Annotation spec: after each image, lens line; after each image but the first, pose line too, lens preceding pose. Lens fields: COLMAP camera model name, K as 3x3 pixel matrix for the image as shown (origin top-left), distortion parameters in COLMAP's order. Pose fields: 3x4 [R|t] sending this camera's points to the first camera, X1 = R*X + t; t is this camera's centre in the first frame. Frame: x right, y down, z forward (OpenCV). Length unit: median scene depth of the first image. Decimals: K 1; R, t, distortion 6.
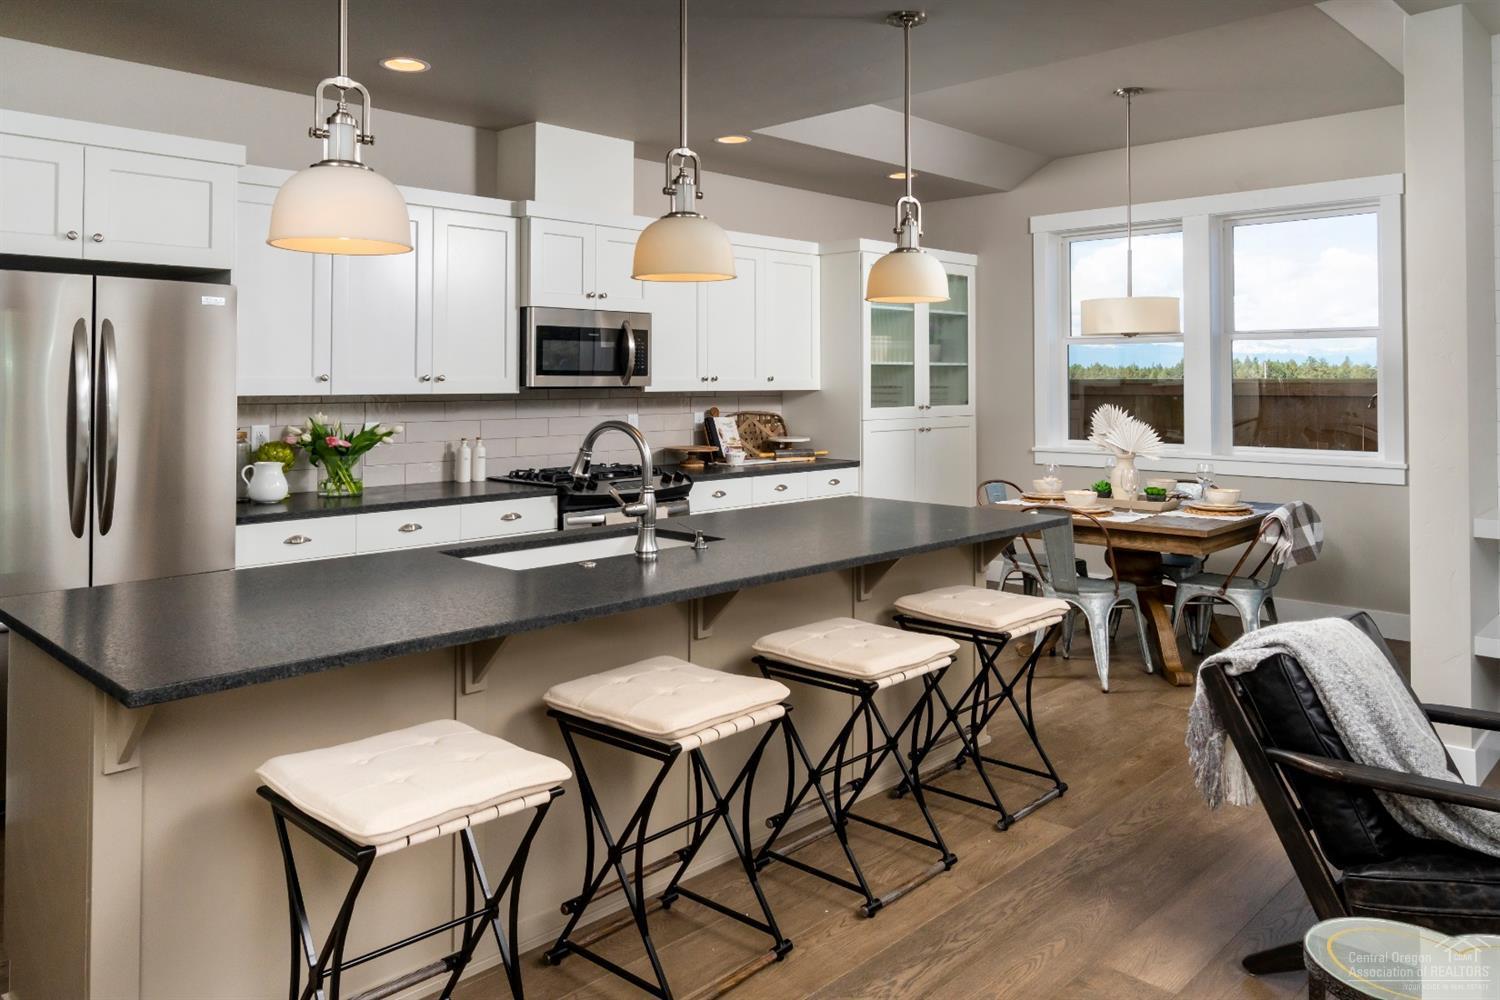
lens RADIAL K [[1057.6, 0, 750.0], [0, 1057.6, 500.0], [0, 0, 1]] dist [-0.002963, -0.000981]
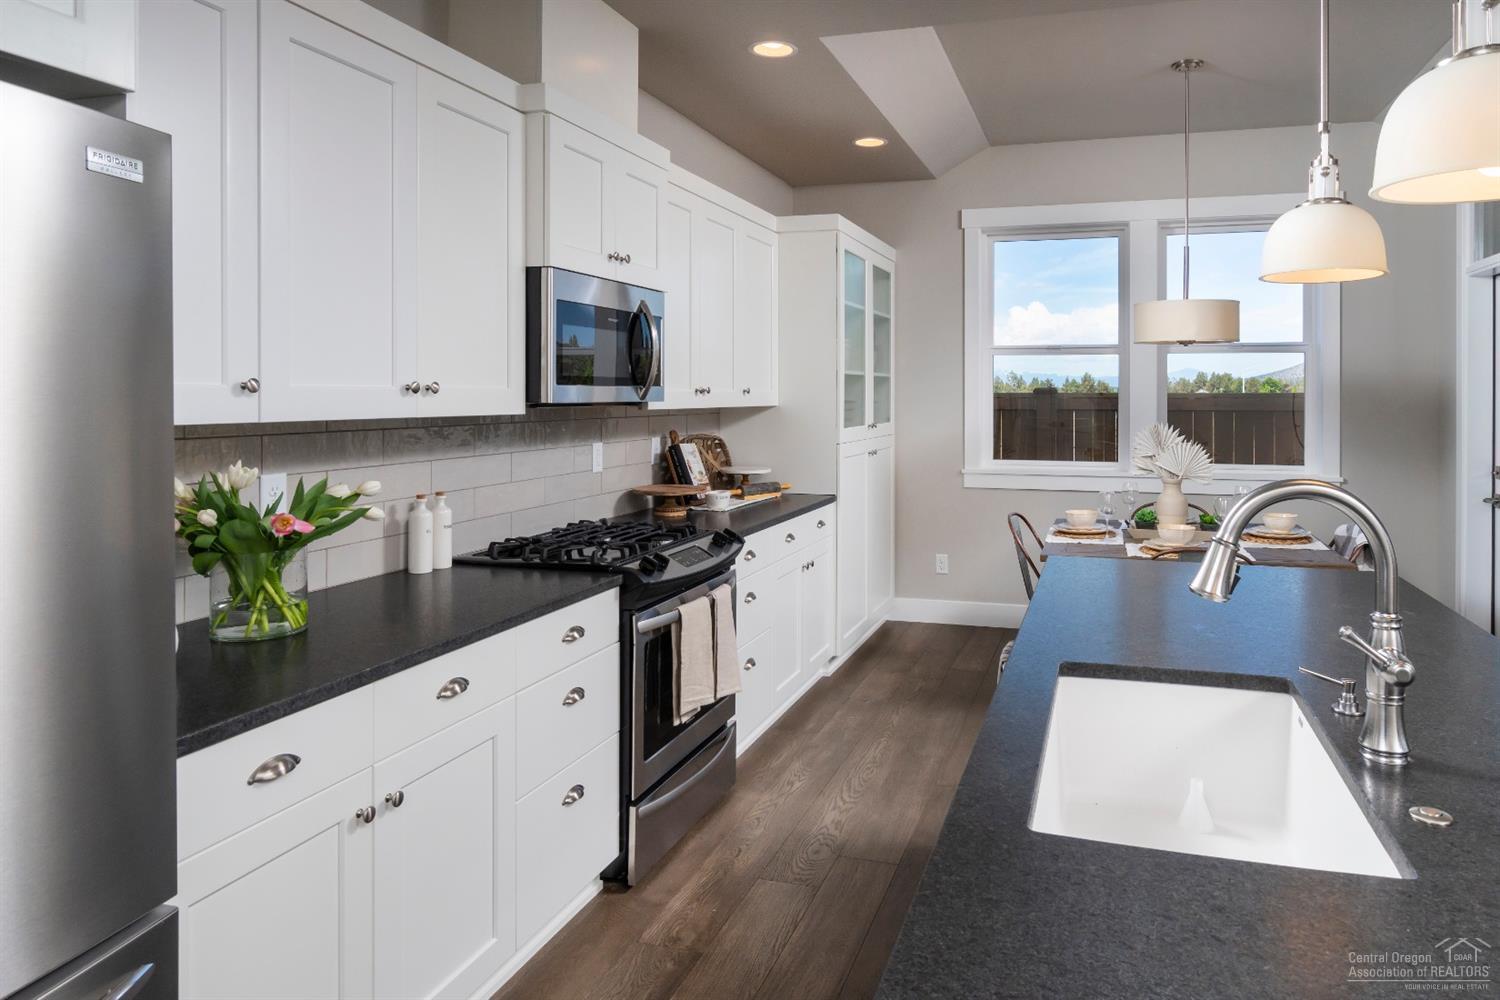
lens RADIAL K [[977.7, 0, 750.0], [0, 977.7, 500.0], [0, 0, 1]] dist [0.000859, 0.000064]
pose [[0.882733, -0.048781, 0.467335, -0.336674], [0.050535, 0.998684, 0.008788, -0.048204], [-0.467149, 0.015859, 0.884037, 0.428425]]
